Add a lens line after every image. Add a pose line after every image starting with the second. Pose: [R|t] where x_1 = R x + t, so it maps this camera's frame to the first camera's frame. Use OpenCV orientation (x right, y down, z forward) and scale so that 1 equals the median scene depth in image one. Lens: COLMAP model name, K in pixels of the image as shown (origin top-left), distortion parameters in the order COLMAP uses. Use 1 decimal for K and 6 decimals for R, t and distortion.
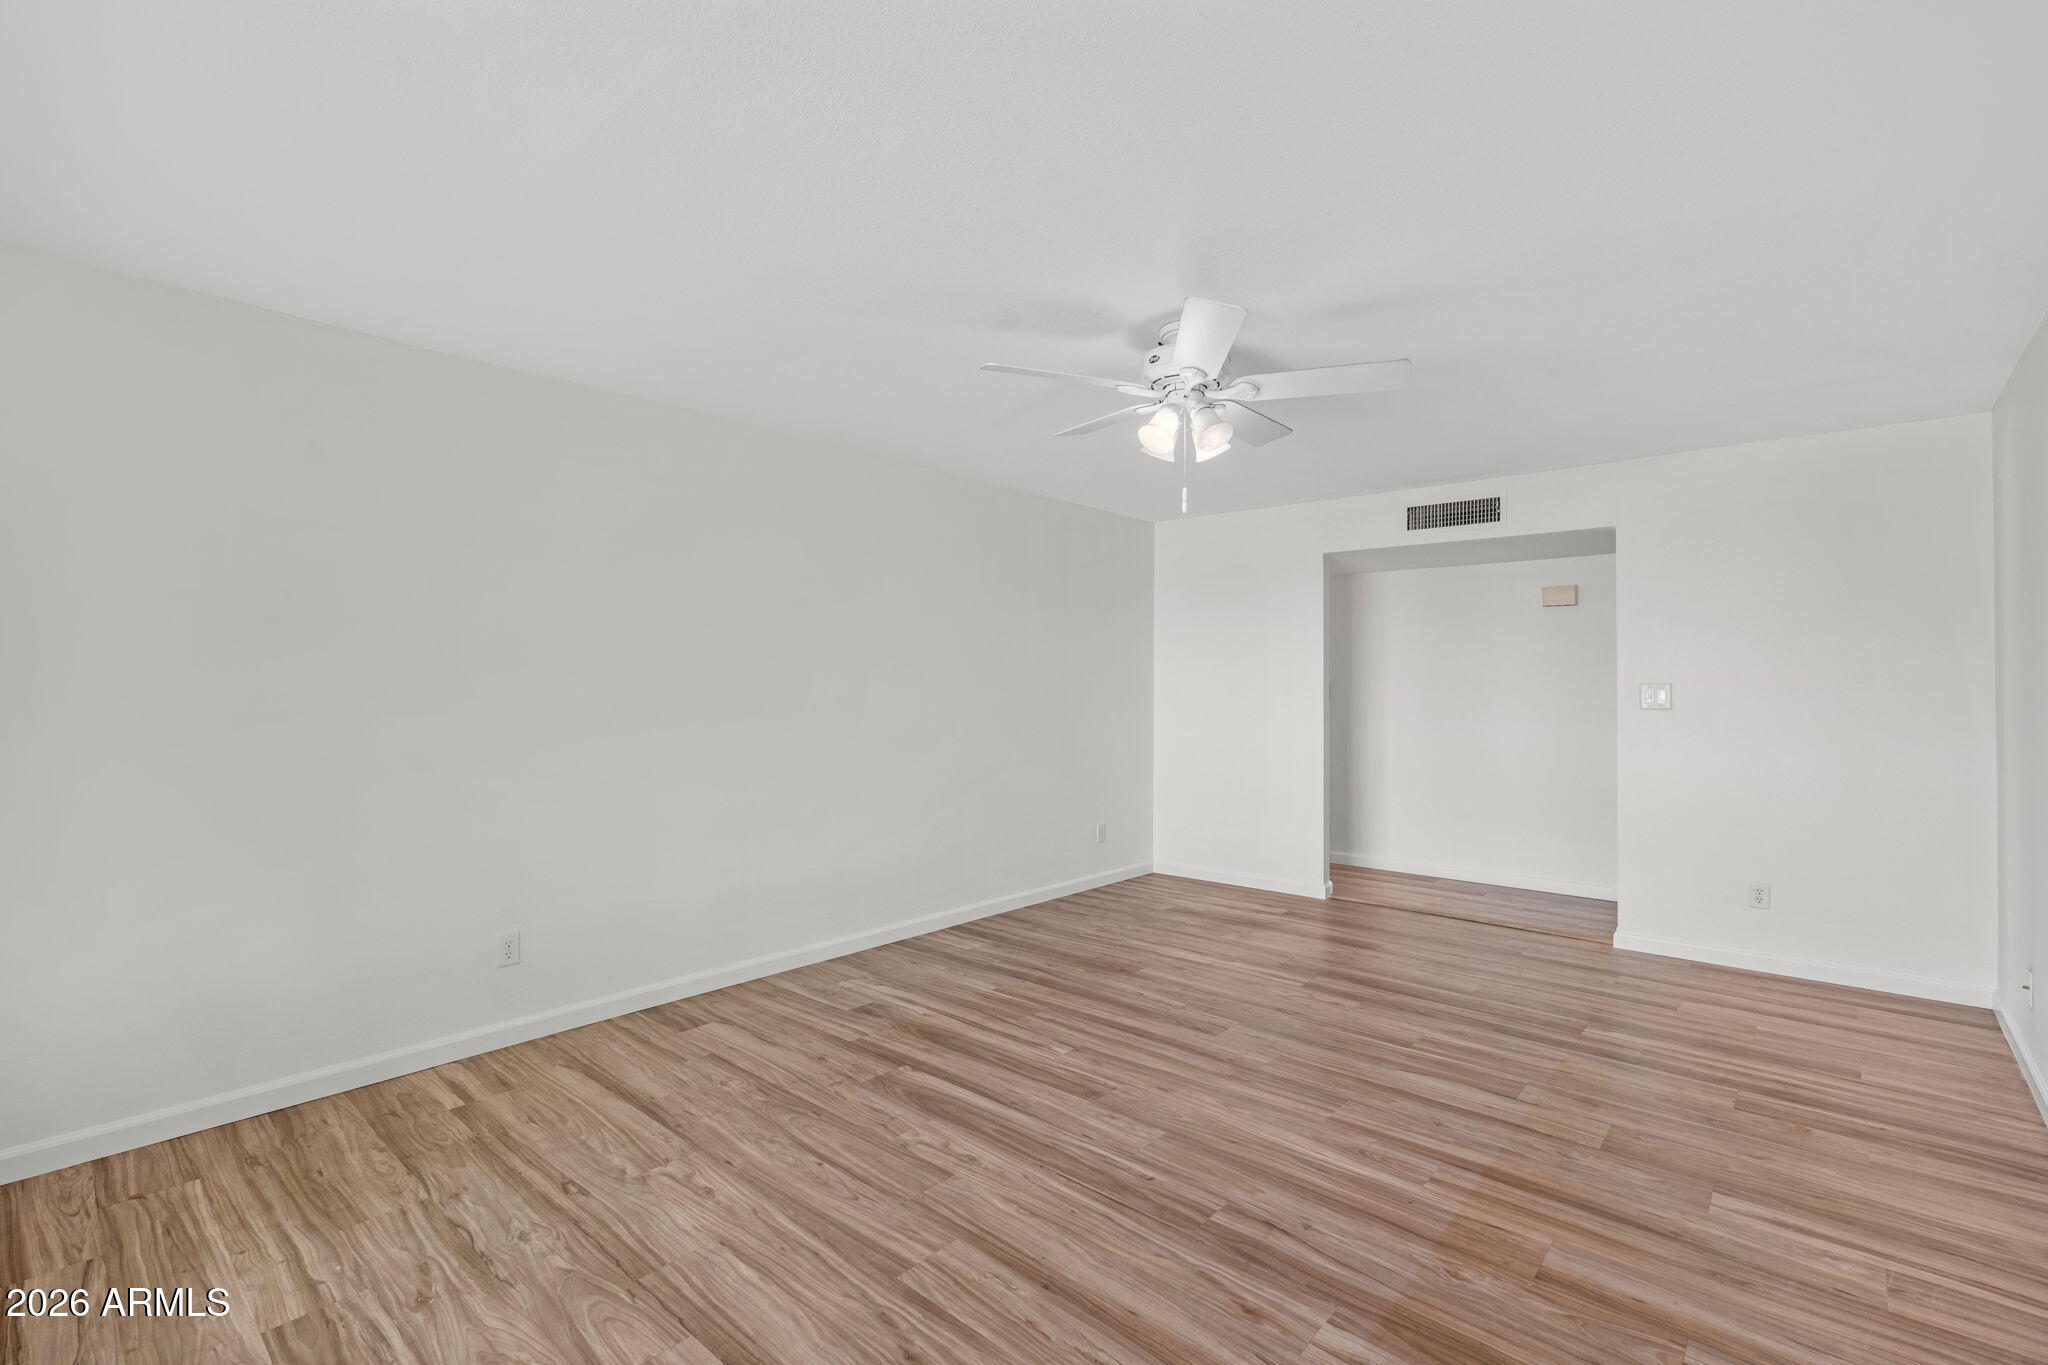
lens RADIAL K [[927.3, 0, 1013.7], [0, 927.3, 697.5], [0, 0, 1]] dist [-0.003724, 0.000121]
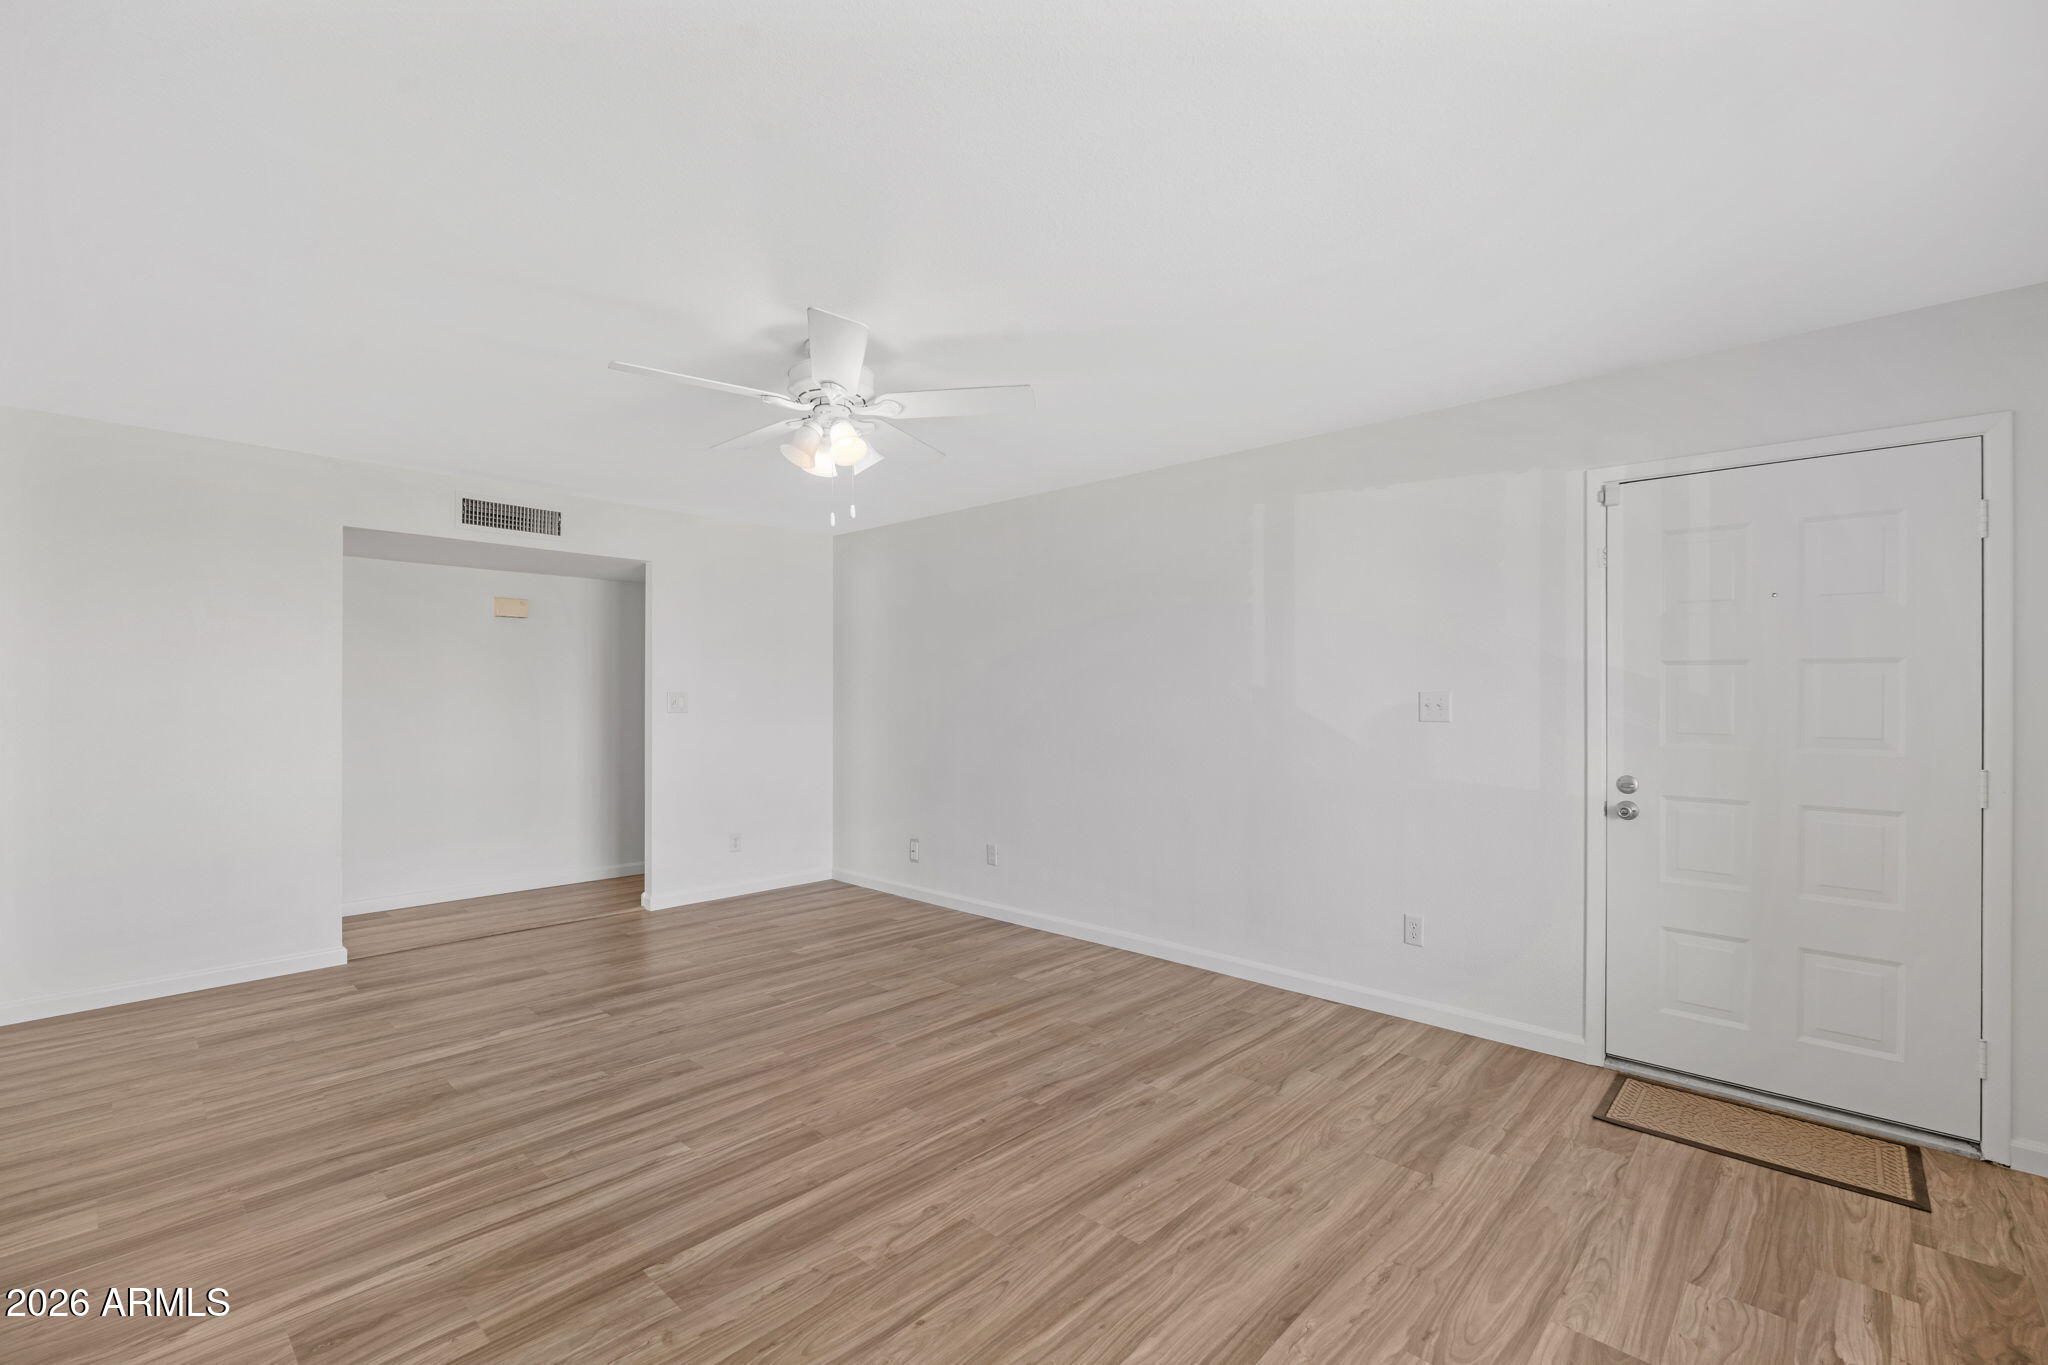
lens RADIAL K [[891.9, 0, 1046.6], [0, 891.9, 690.5], [0, 0, 1]] dist [-0.003305, -0.000175]
pose [[0.003109, 0.002005, 0.999993, -0.766624], [0.011423, 0.999933, -0.002040, -0.012459], [-0.999930, 0.011429, 0.003086, 0.720509]]
